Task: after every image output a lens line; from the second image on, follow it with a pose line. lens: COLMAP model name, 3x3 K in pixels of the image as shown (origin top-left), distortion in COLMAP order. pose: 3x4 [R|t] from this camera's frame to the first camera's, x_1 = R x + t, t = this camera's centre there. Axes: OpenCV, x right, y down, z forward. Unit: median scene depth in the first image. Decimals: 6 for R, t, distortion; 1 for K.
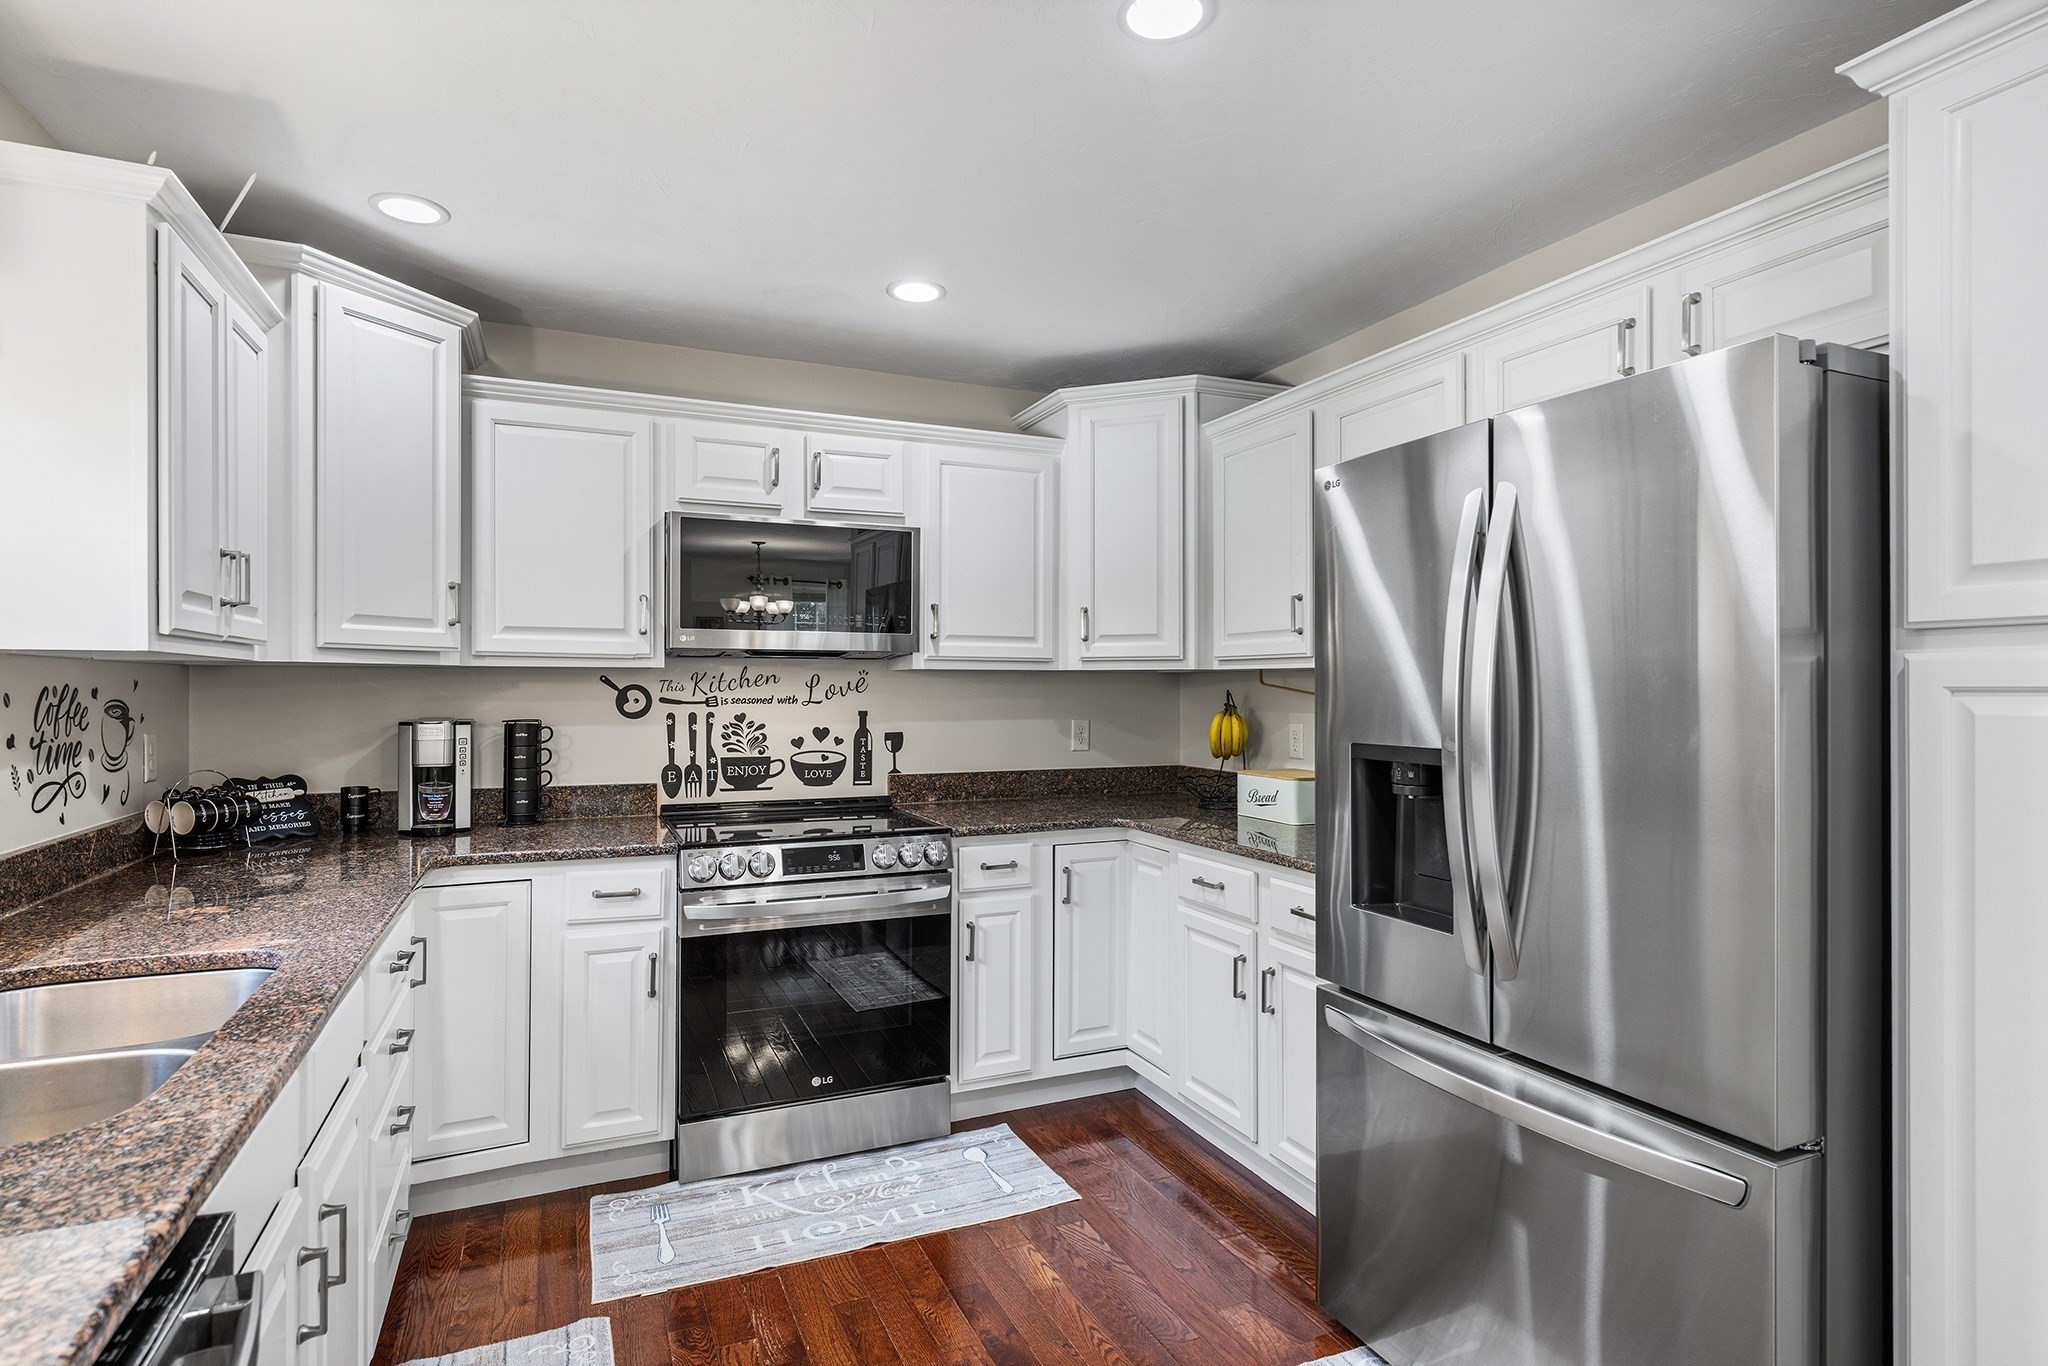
lens RADIAL K [[1047.2, 0, 1040.1], [0, 1047.2, 683.7], [0, 0, 1]] dist [-0.004218, -0.000756]
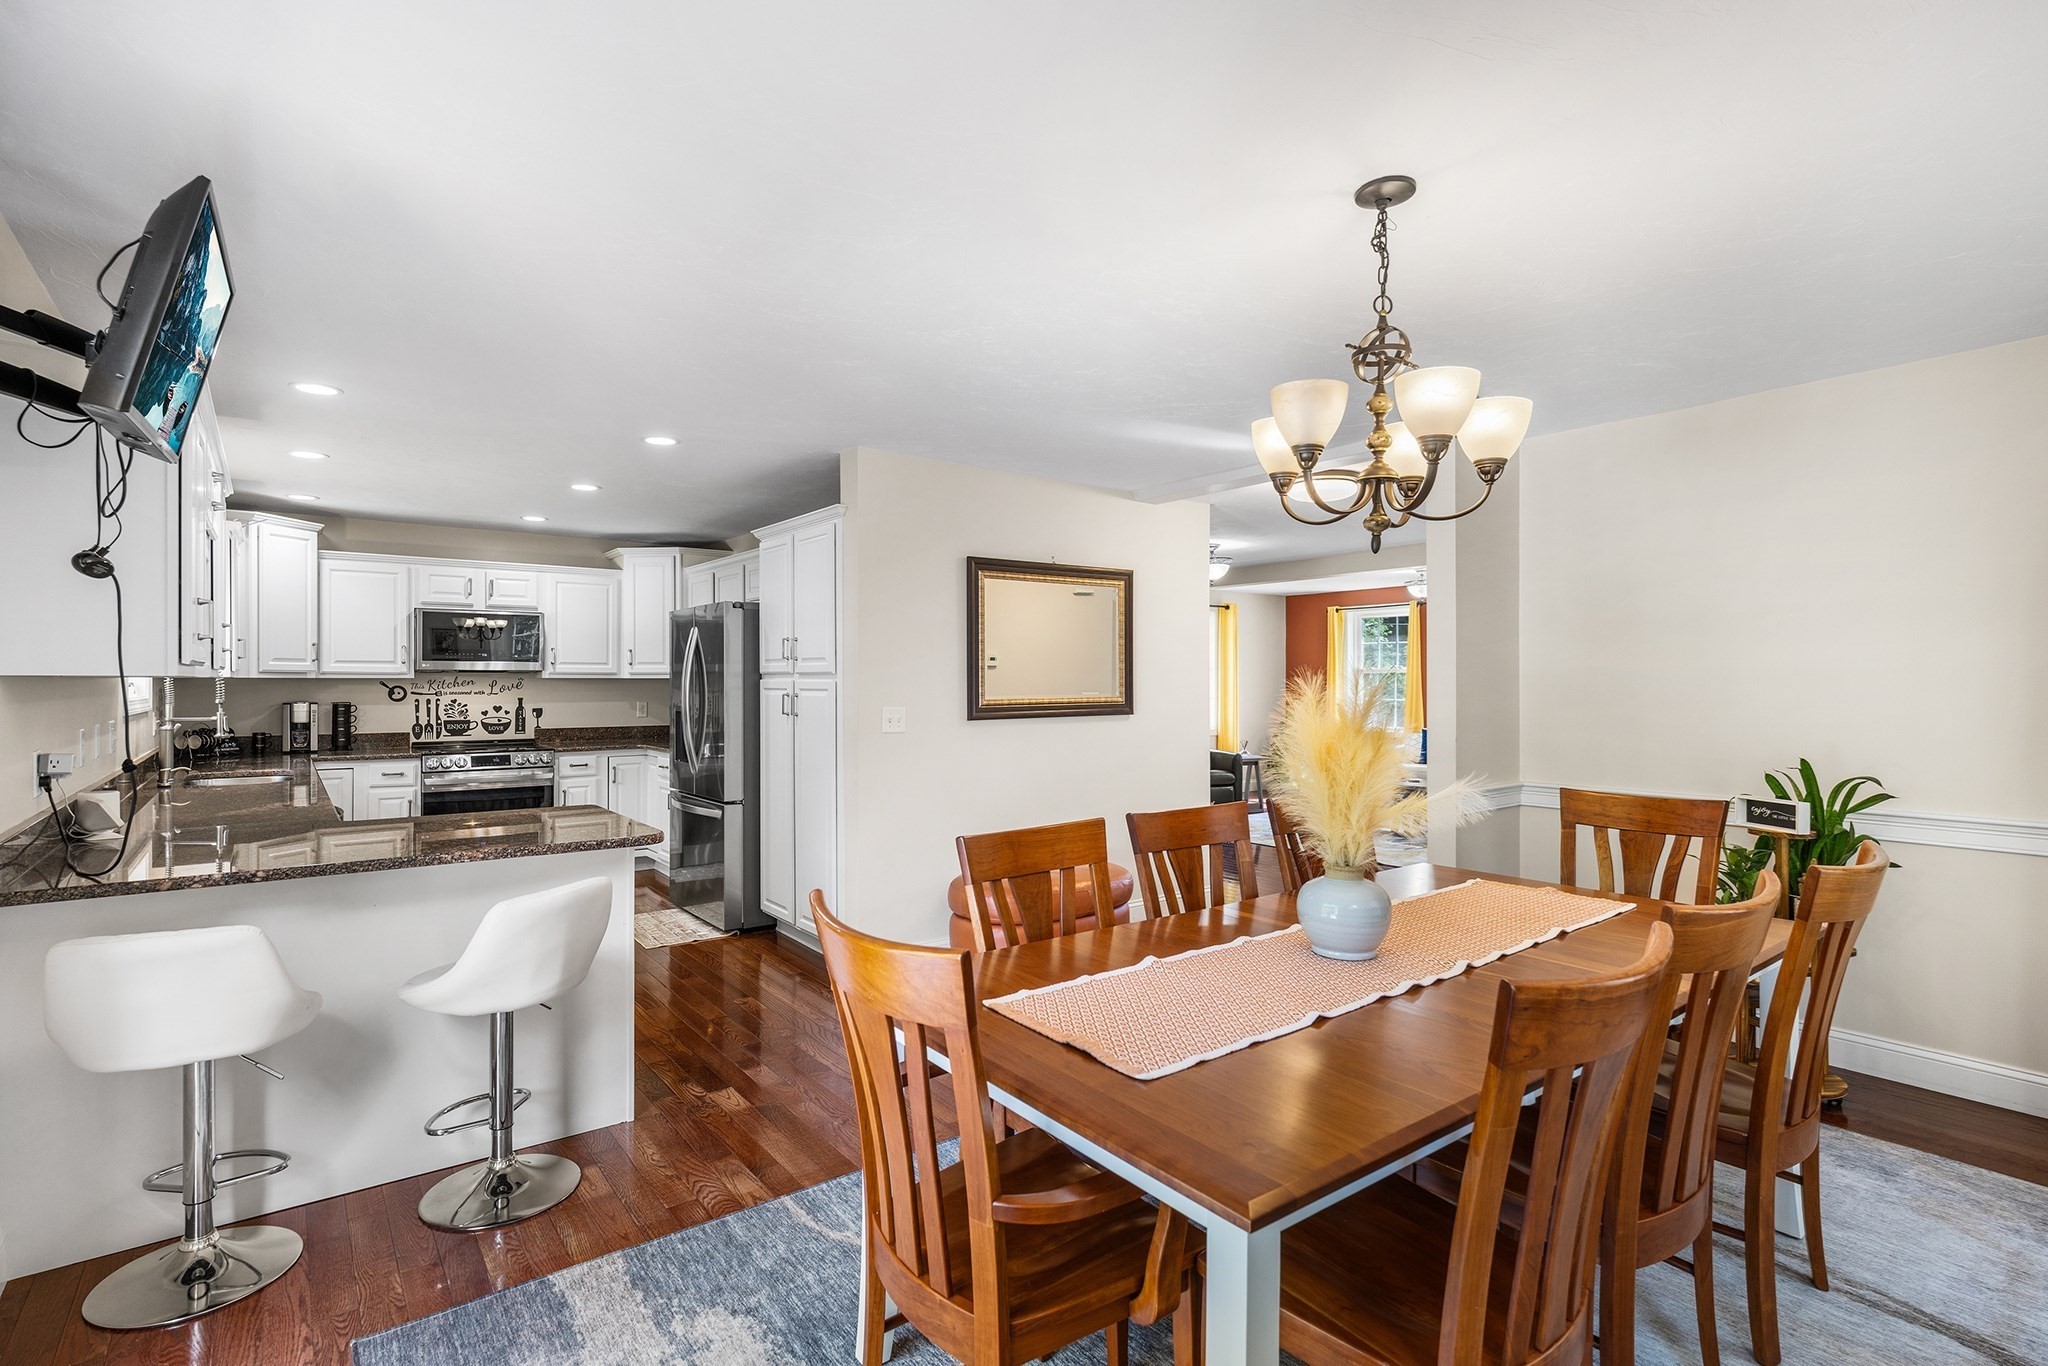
lens RADIAL K [[976.1, 0, 1022.9], [0, 976.1, 681.4], [0, 0, 1]] dist [0.004940, -0.000786]
pose [[0.975261, -0.000799, 0.221054, 0.468935], [-0.000246, 0.999989, 0.004701, -0.020005], [-0.221056, -0.004639, 0.975250, -1.388817]]
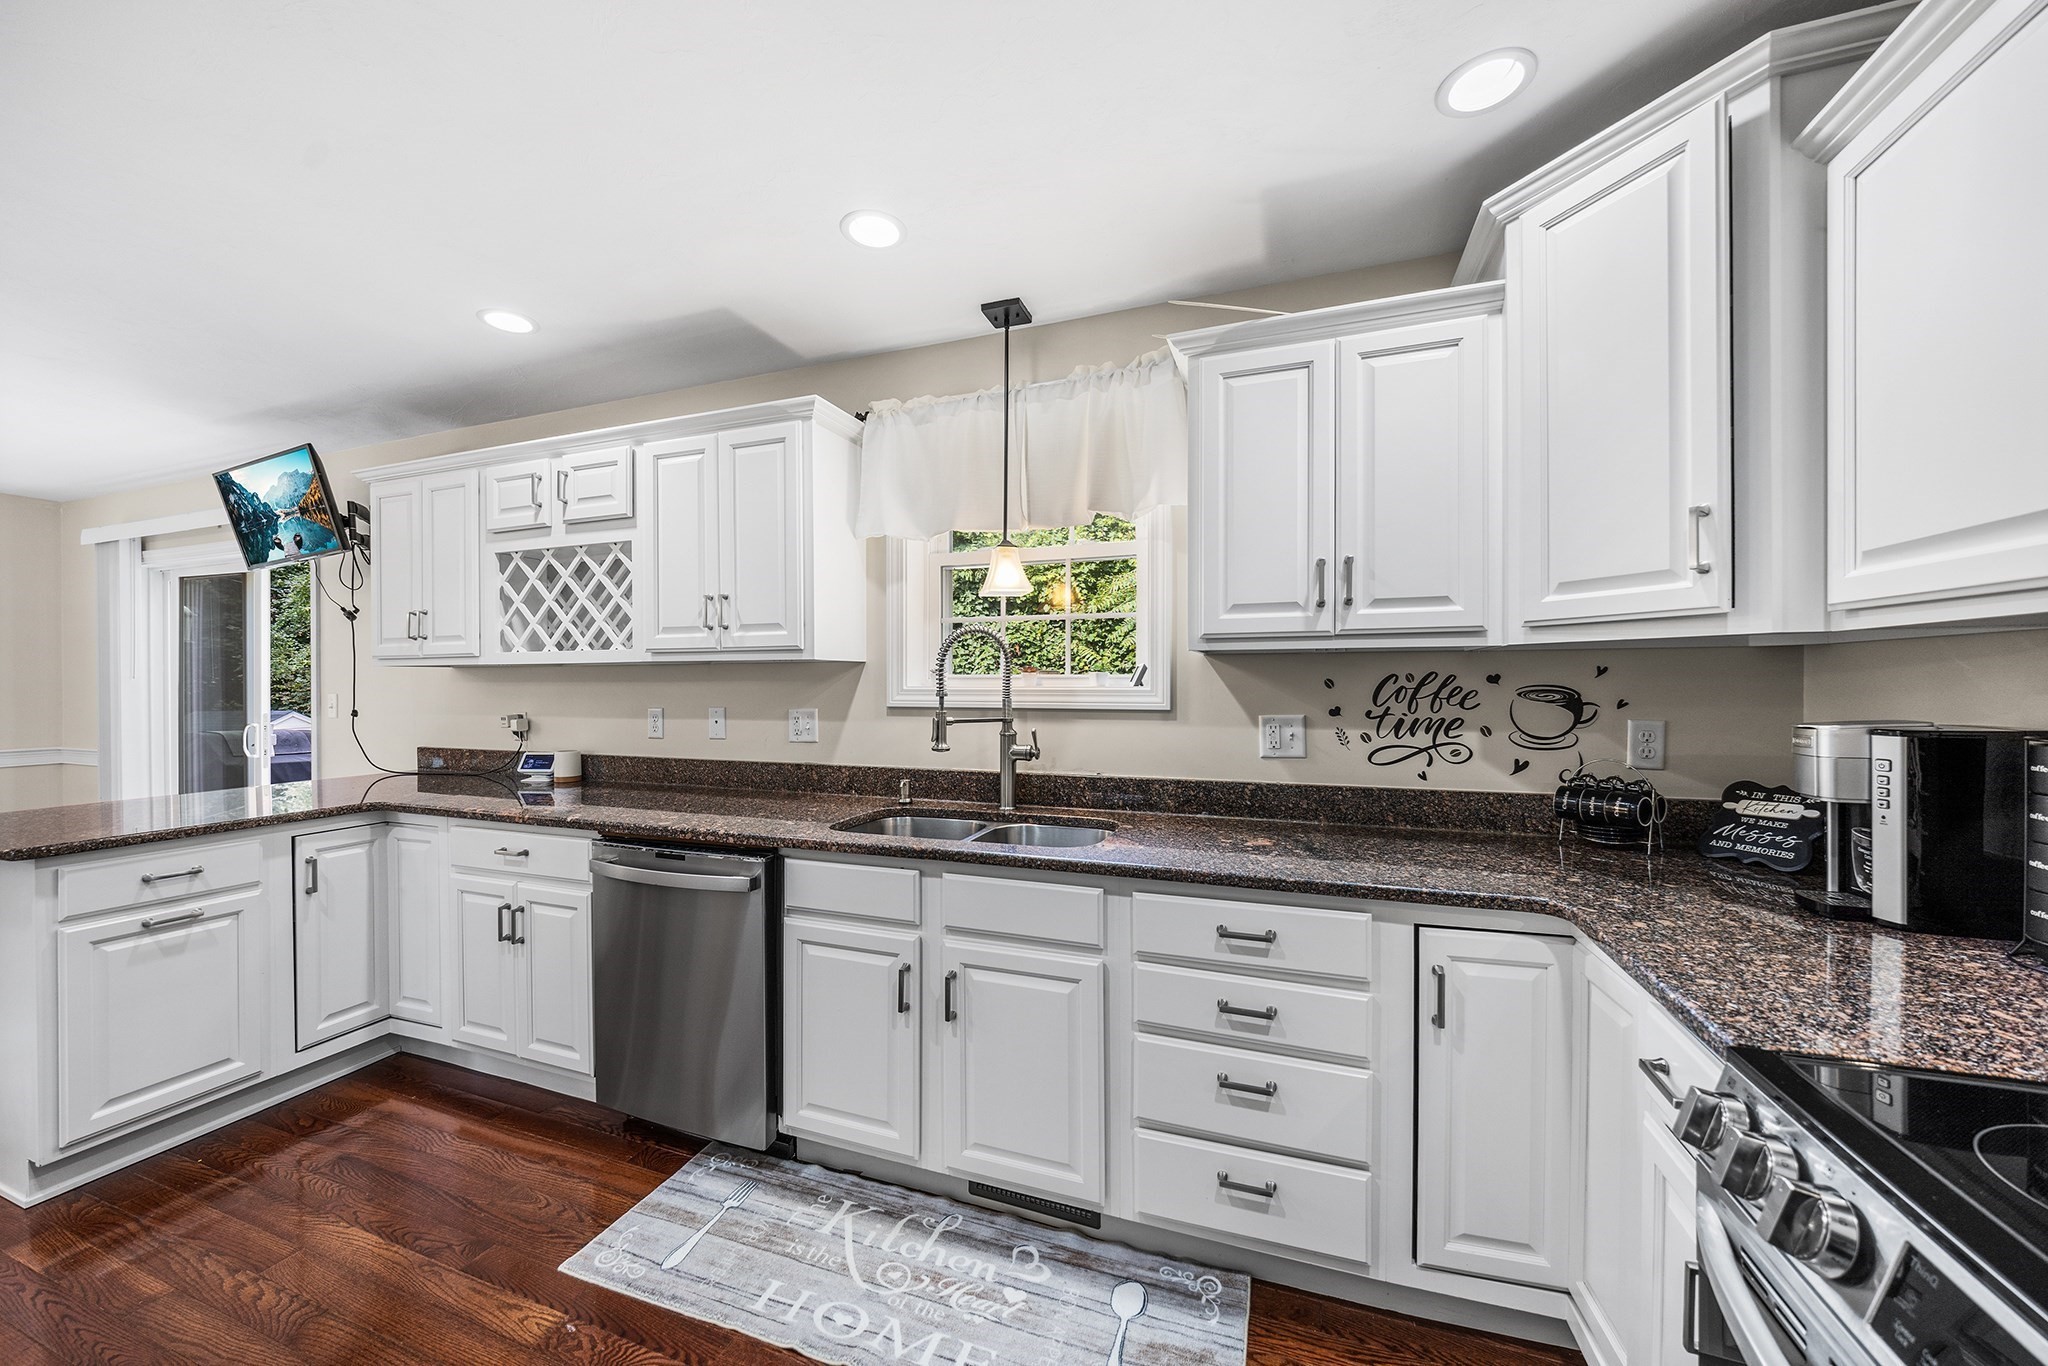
lens RADIAL K [[755.0, 0, 1020.7], [0, 755.0, 686.3], [0, 0, 1]] dist [-0.004592, 0.000403]
pose [[-0.708206, 0.006166, -0.705979, 0.056597], [0.005541, 0.999980, 0.003176, 0.009318], [0.705985, -0.001663, -0.708225, 0.963193]]
